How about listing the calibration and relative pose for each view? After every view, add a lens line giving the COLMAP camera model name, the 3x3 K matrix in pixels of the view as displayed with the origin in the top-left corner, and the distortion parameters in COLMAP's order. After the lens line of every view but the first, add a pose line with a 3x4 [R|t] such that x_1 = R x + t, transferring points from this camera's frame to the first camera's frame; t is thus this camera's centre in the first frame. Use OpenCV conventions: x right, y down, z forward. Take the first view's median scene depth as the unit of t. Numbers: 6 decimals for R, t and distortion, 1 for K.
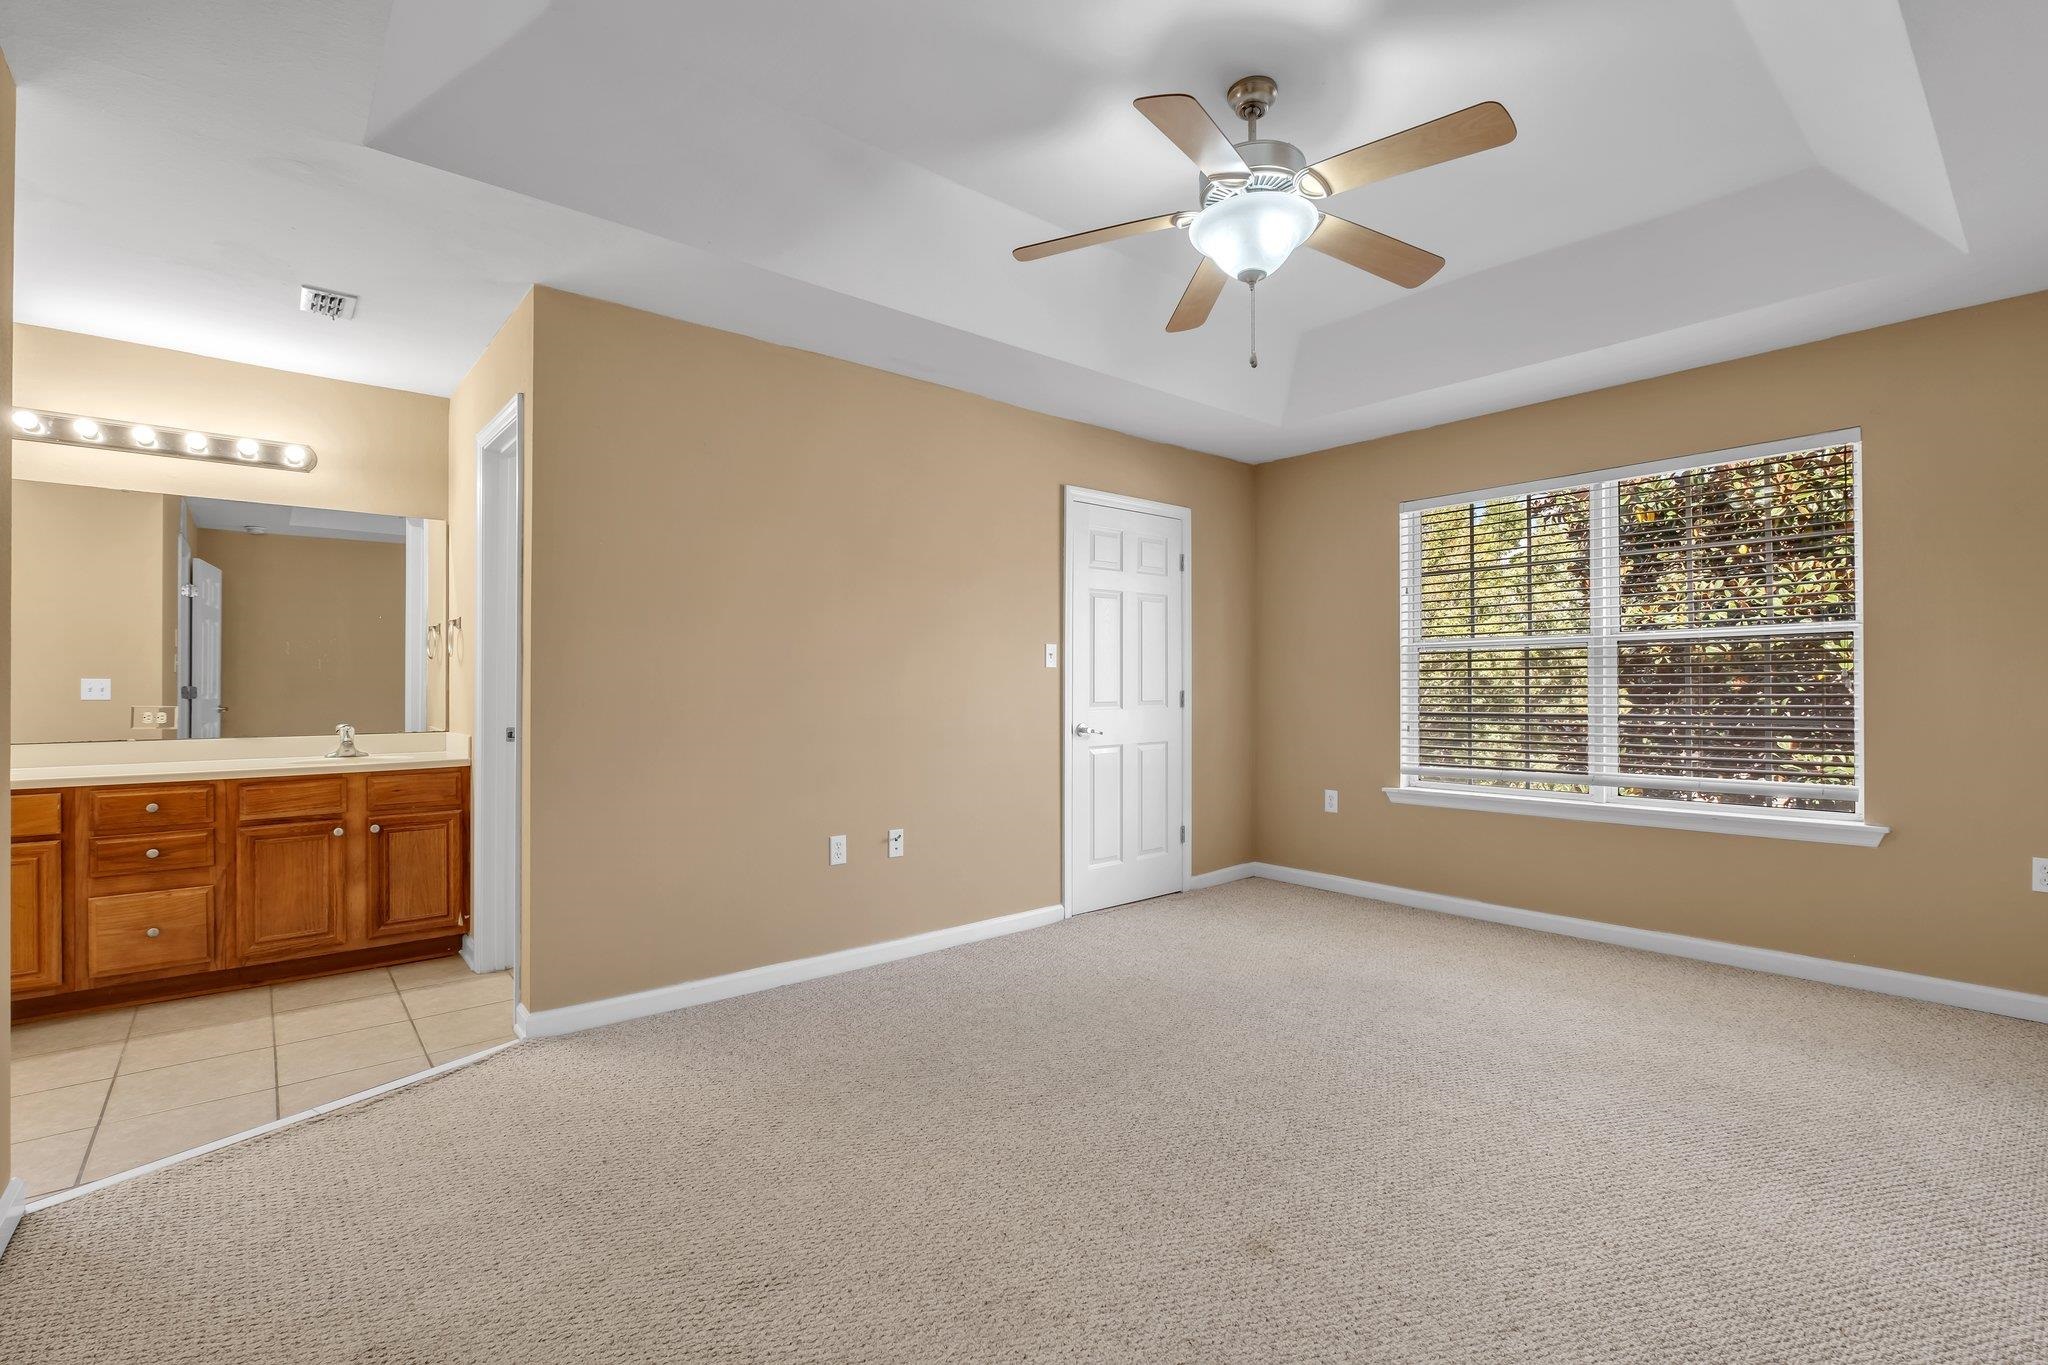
lens RADIAL K [[922.8, 0, 1023.3], [0, 922.8, 668.4], [0, 0, 1]] dist [0.000806, 0.000015]
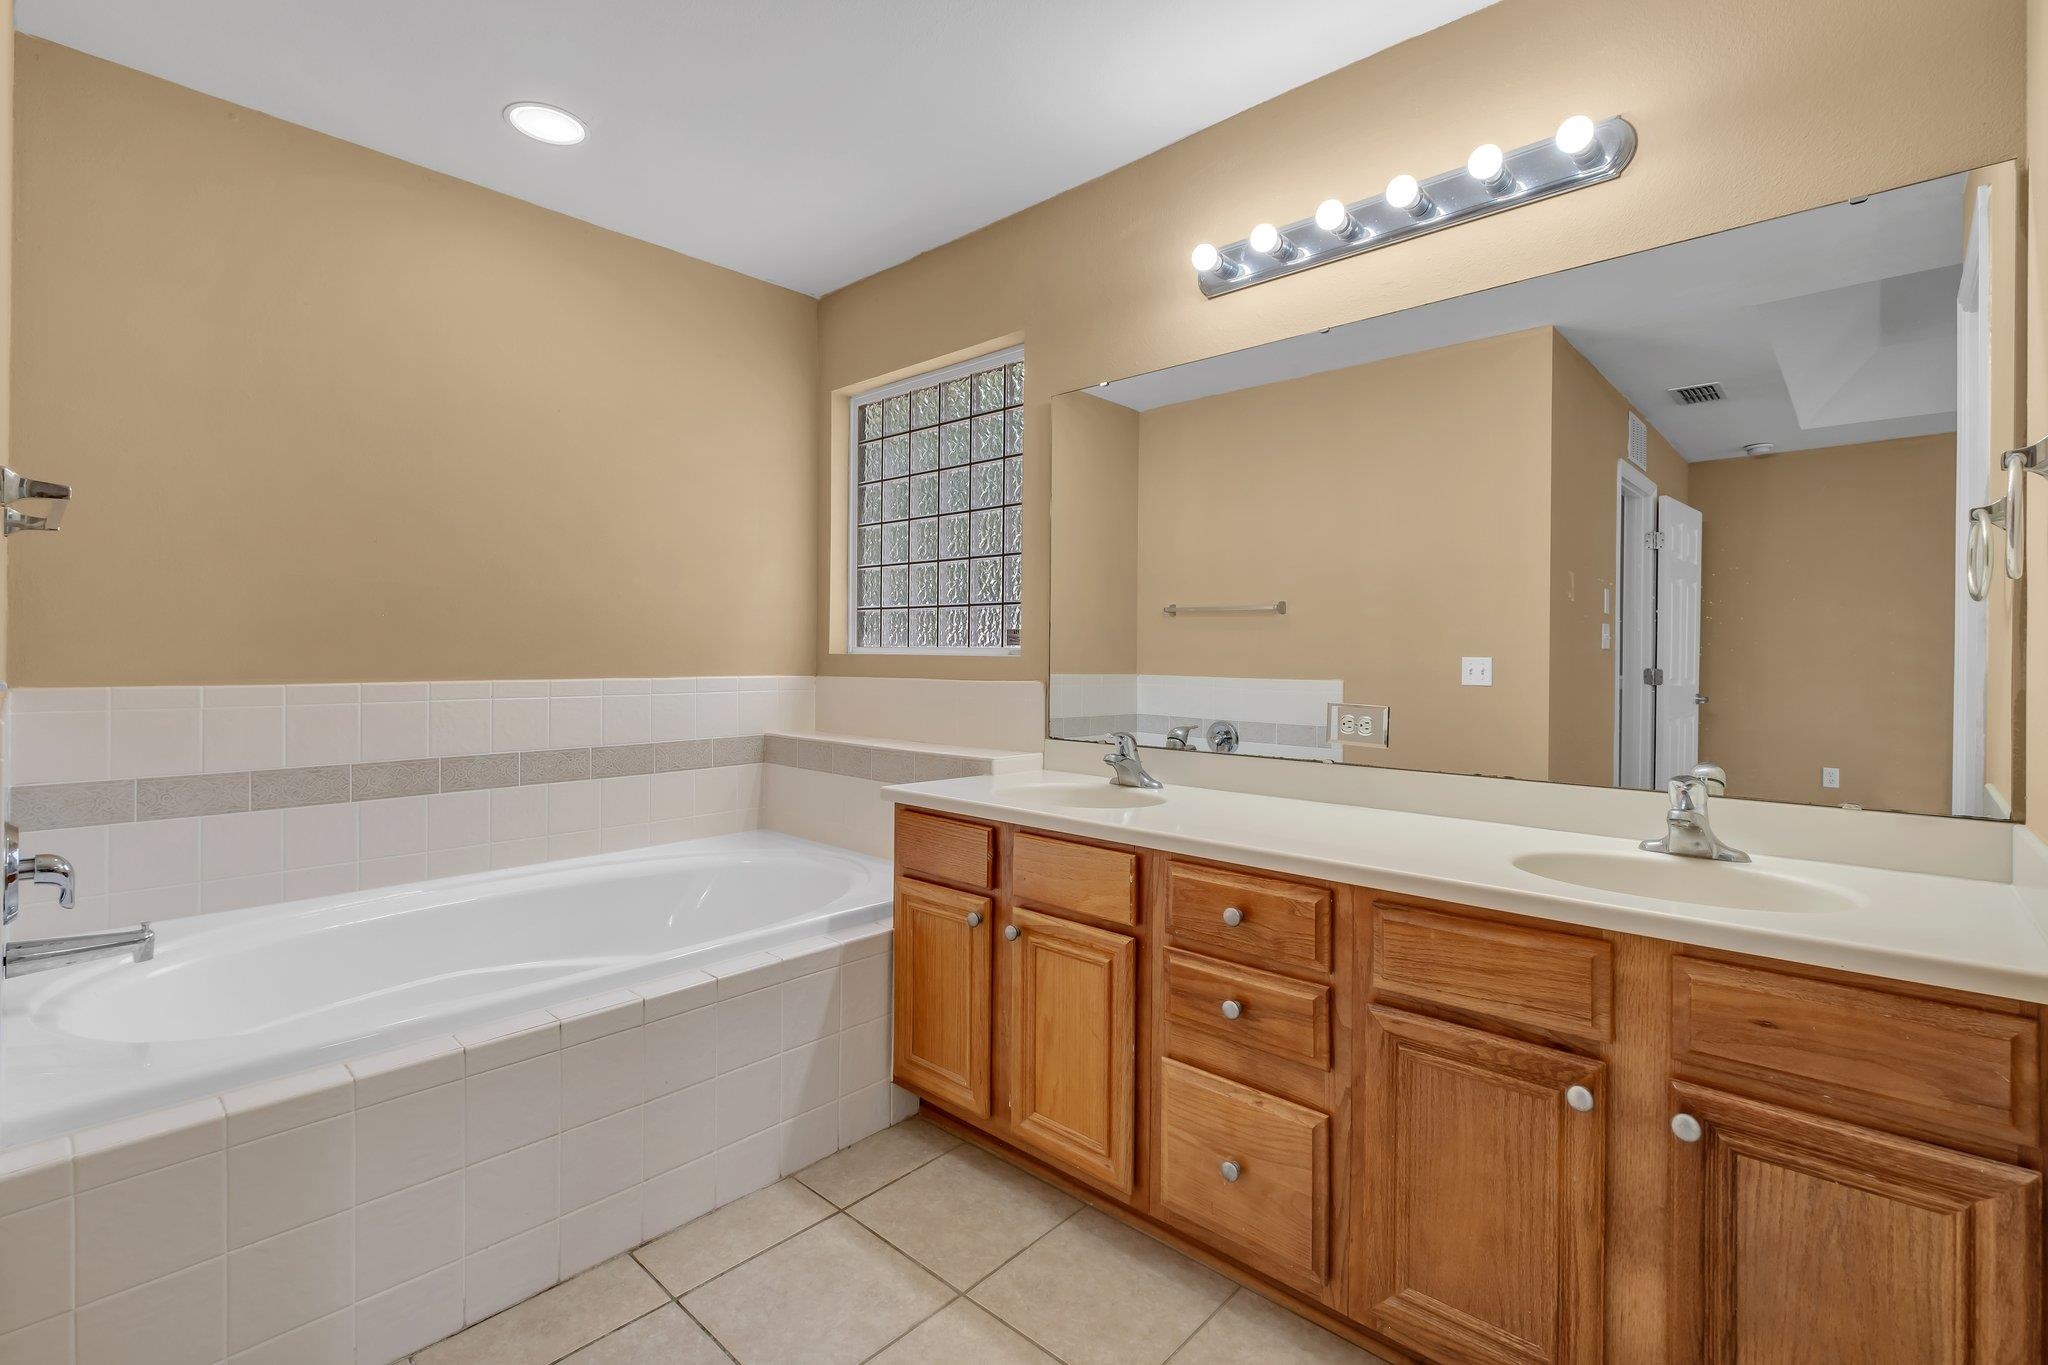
lens RADIAL K [[922.8, 0, 1023.3], [0, 922.8, 668.4], [0, 0, 1]] dist [0.000806, 0.000015]
pose [[0.134929, 0.012706, -0.990774, -0.448082], [0.006073, 0.999888, 0.013650, 0.011316], [0.990837, -0.007859, 0.134837, 0.779793]]
